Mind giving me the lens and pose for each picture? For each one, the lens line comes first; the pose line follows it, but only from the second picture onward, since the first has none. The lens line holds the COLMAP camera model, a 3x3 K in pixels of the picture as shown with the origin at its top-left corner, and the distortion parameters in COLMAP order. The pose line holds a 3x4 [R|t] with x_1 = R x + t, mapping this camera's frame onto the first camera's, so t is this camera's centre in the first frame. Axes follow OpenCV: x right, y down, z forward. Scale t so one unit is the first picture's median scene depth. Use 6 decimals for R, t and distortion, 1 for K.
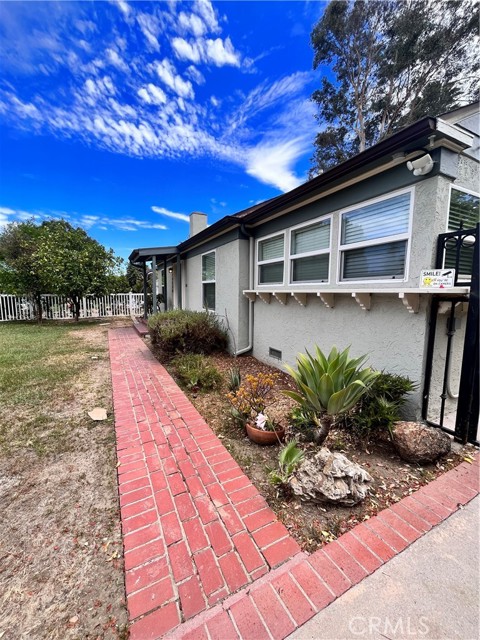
lens RADIAL K [[262.5, 0, 240.0], [0, 262.5, 320.0], [0, 0, 1]] dist [0.000507, 0.000604]
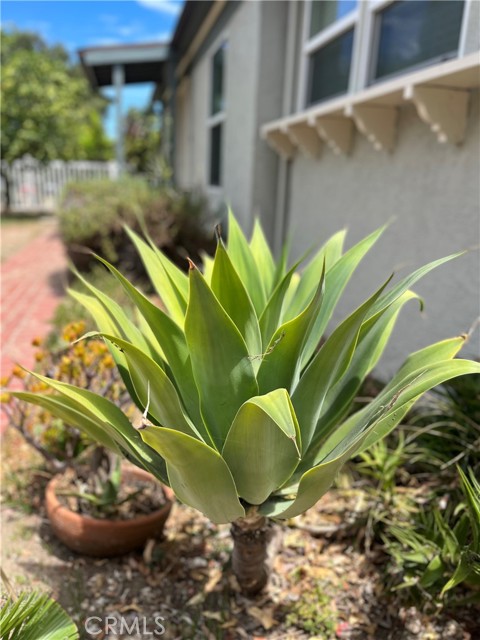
lens RADIAL K [[497.7, 0, 239.9], [0, 497.7, 329.7], [0, 0, 1]] dist [0.052016, 0.000331]
pose [[0.967534, 0.104666, -0.230048, 0.218992], [-0.064089, 0.982073, 0.177270, 0.062713], [0.244478, -0.156771, 0.956898, 0.293449]]
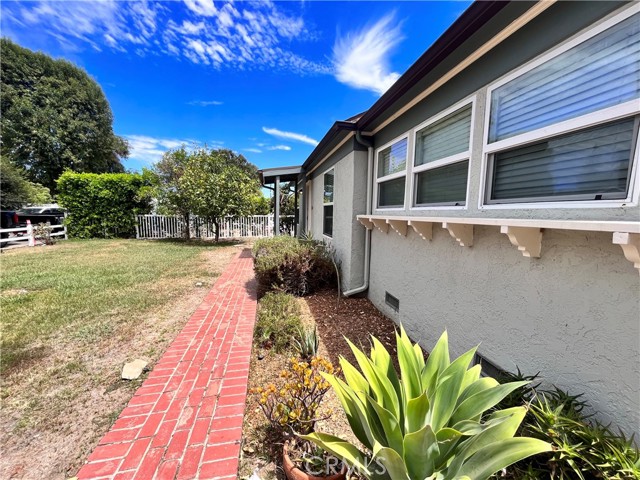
lens RADIAL K [[262.5, 0, 320.0], [0, 262.5, 240.0], [0, 0, 1]] dist [0.000507, 0.000604]
pose [[0.963082, 0.039381, -0.266313, 0.143805], [-0.041519, 0.999135, -0.002400, -0.039284], [0.265988, 0.013368, 0.963884, 0.256156]]
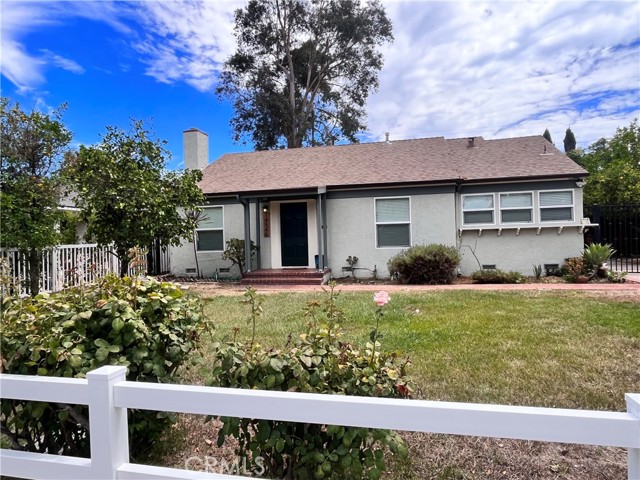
lens RADIAL K [[381.4, 0, 320.0], [0, 381.4, 240.0], [0, 0, 1]] dist [-0.000494, -0.033532]
pose [[0.641499, -0.029331, 0.766563, -2.521868], [0.112534, 0.992056, -0.056215, -0.023672], [-0.758825, 0.122326, 0.639704, 0.313641]]
